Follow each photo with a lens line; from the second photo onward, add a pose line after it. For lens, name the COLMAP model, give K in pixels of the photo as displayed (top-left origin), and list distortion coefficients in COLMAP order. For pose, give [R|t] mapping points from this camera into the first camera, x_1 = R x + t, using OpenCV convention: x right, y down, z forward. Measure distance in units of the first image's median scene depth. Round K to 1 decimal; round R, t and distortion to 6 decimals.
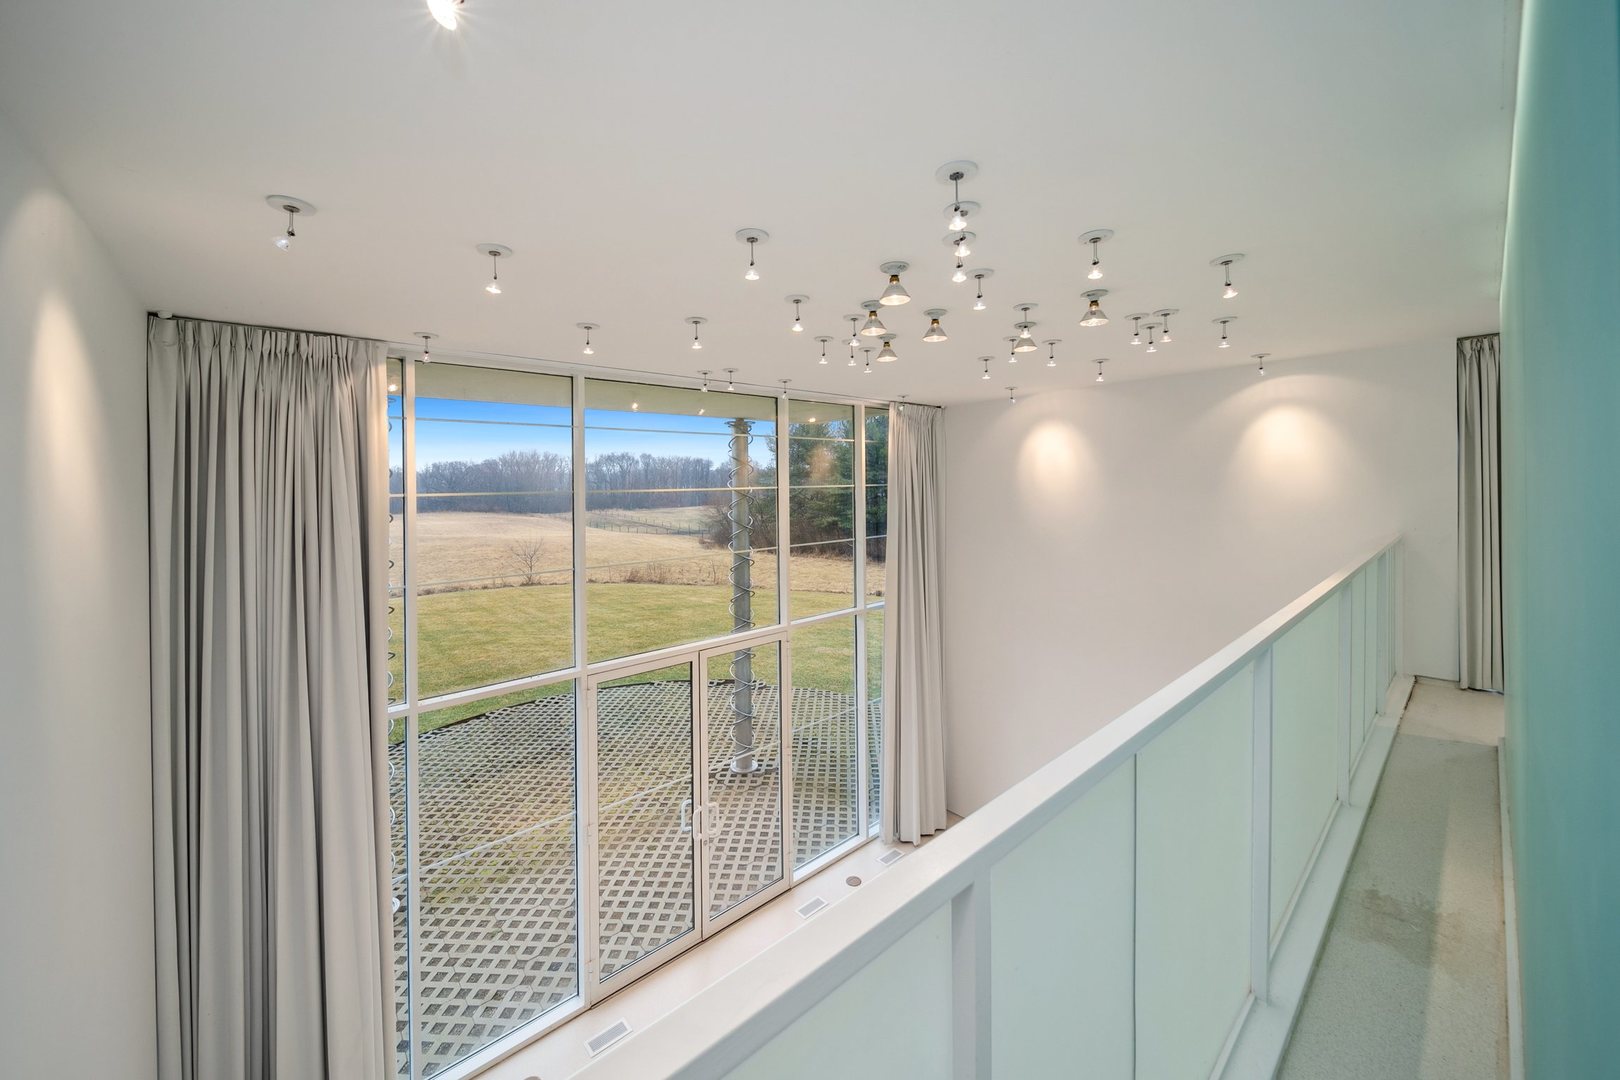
lens RADIAL K [[622.5, 0, 803.7], [0, 622.5, 470.7], [0, 0, 1]] dist [-0.017730, 0.013358]
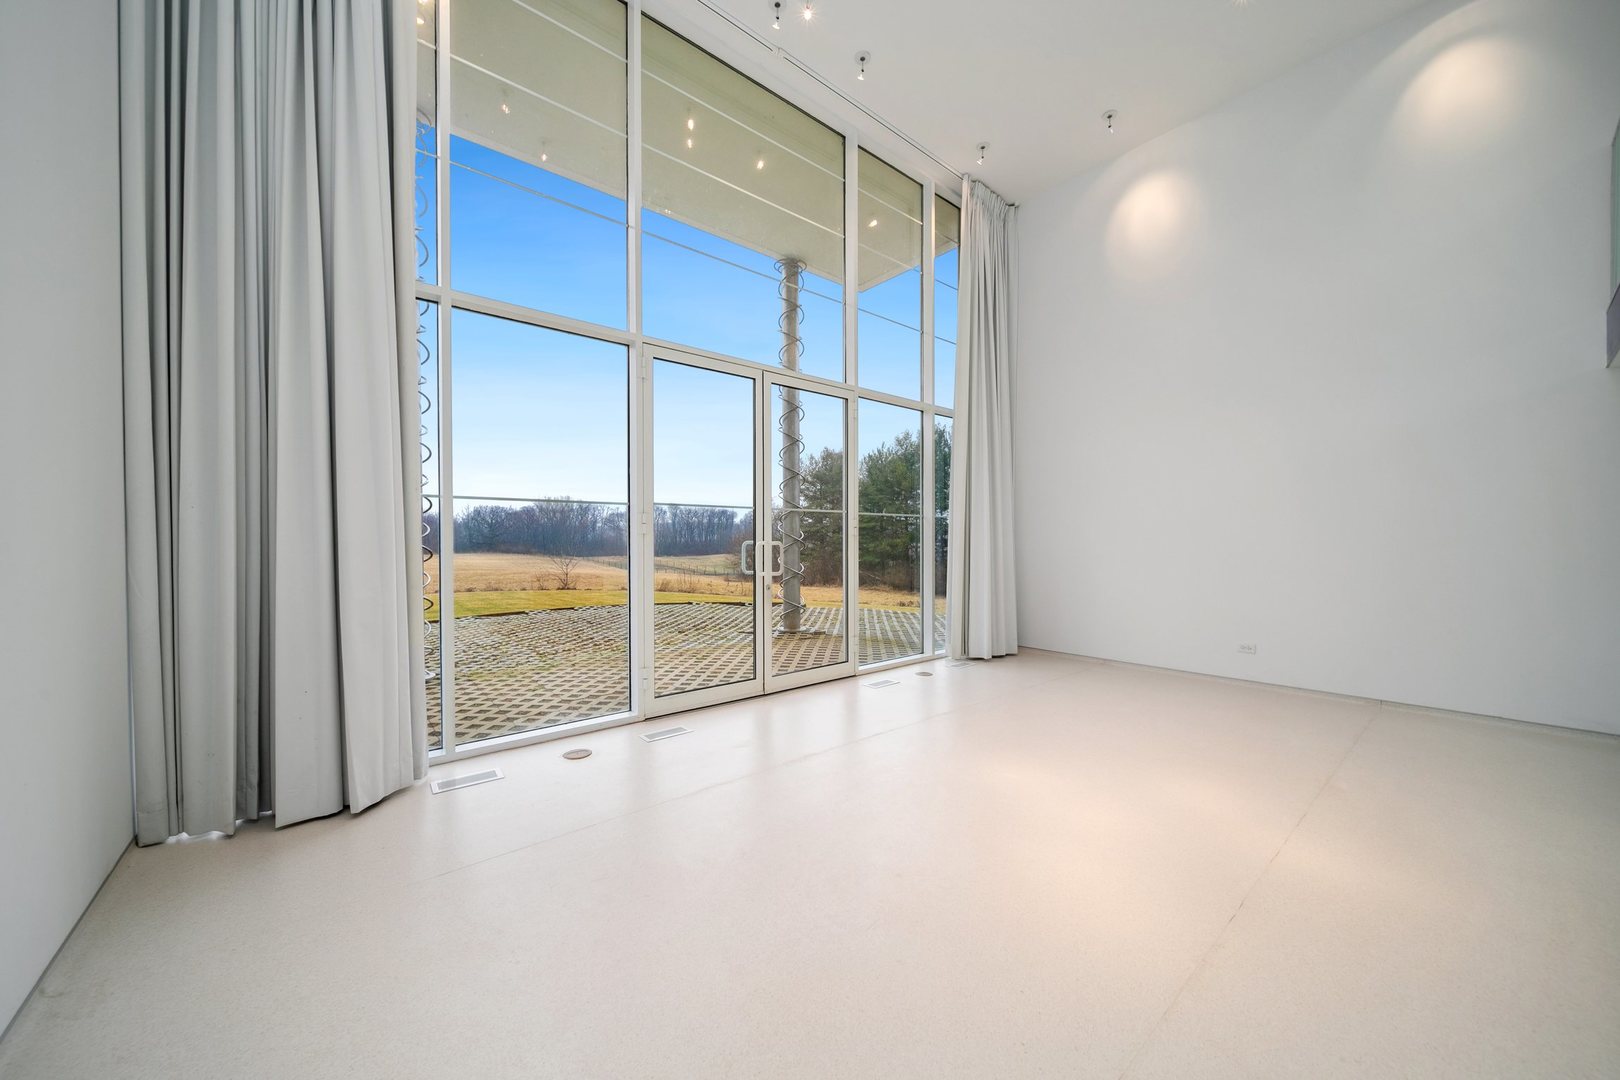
lens RADIAL K [[586.4, 0, 803.7], [0, 586.4, 542.0], [0, 0, 1]] dist [-0.000286, -0.000070]
pose [[0.999578, 0.009496, -0.027440, -0.067619], [-0.009576, 0.999950, -0.002789, 0.429168], [0.027412, 0.003051, 0.999620, 0.124280]]
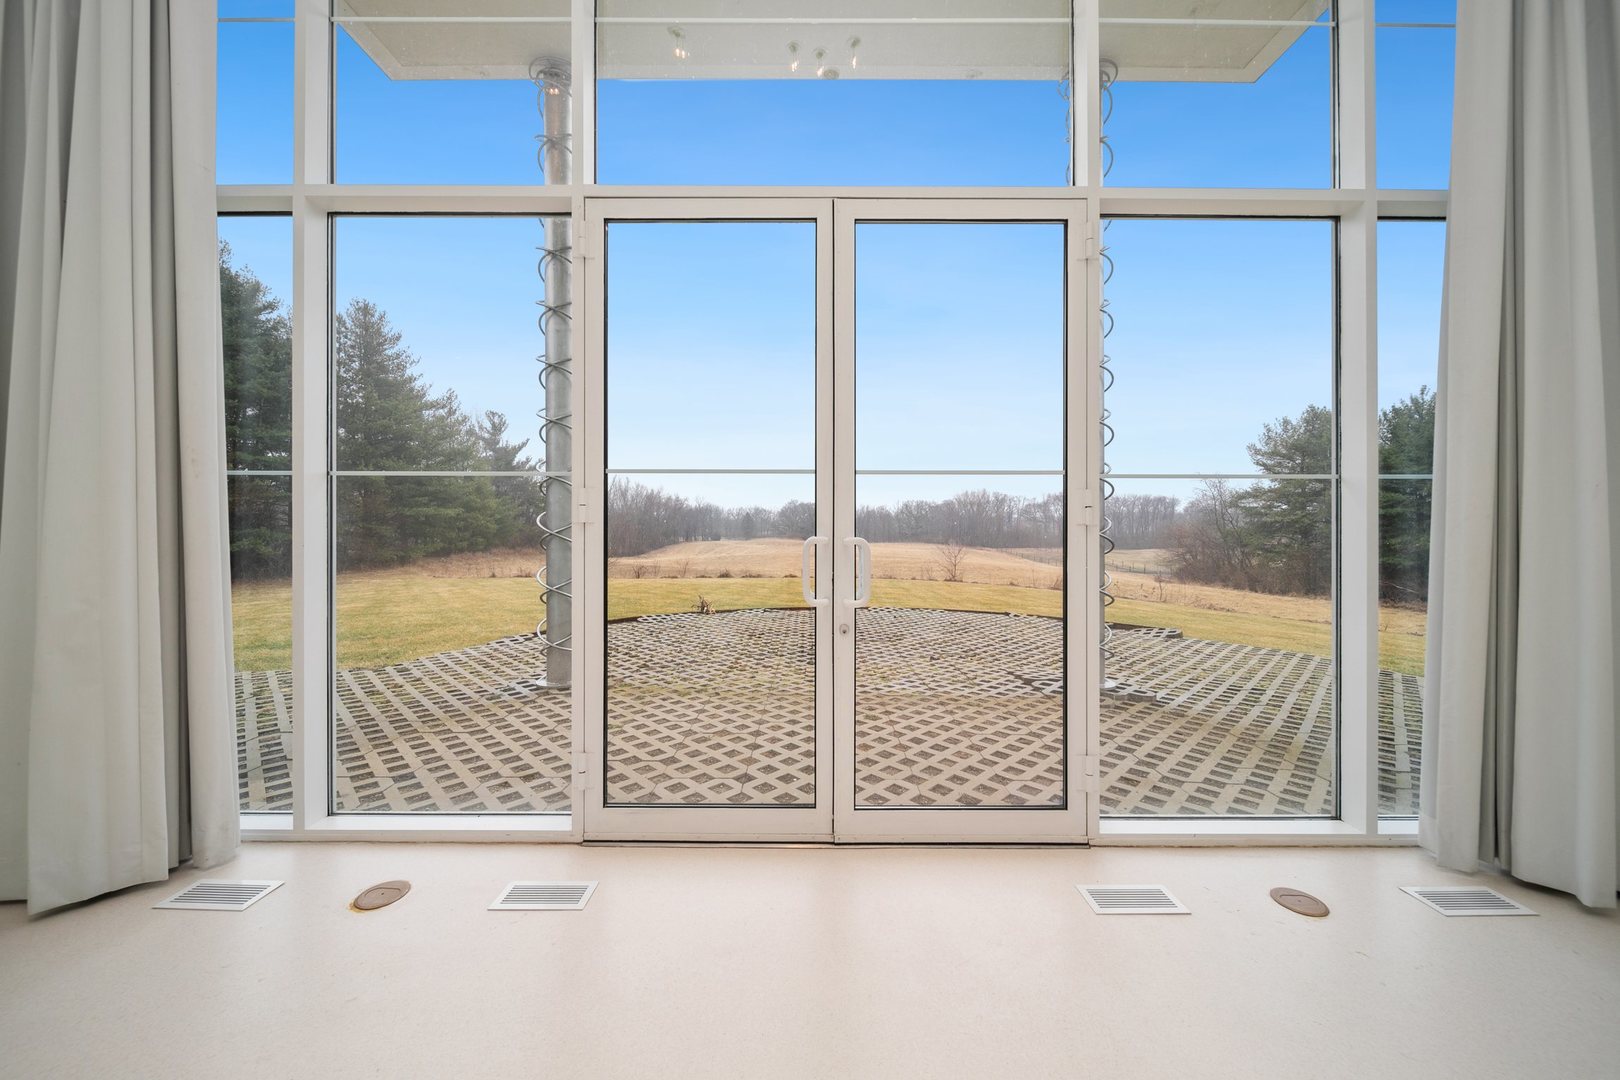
lens RADIAL K [[572.9, 0, 811.8], [0, 572.9, 533.2], [0, 0, 1]] dist [-0.004828, -0.000051]
pose [[0.745783, 0.015002, -0.666020, 0.078386], [-0.014780, 0.999873, 0.005972, 0.421776], [0.666025, 0.005390, 0.745910, 0.537975]]
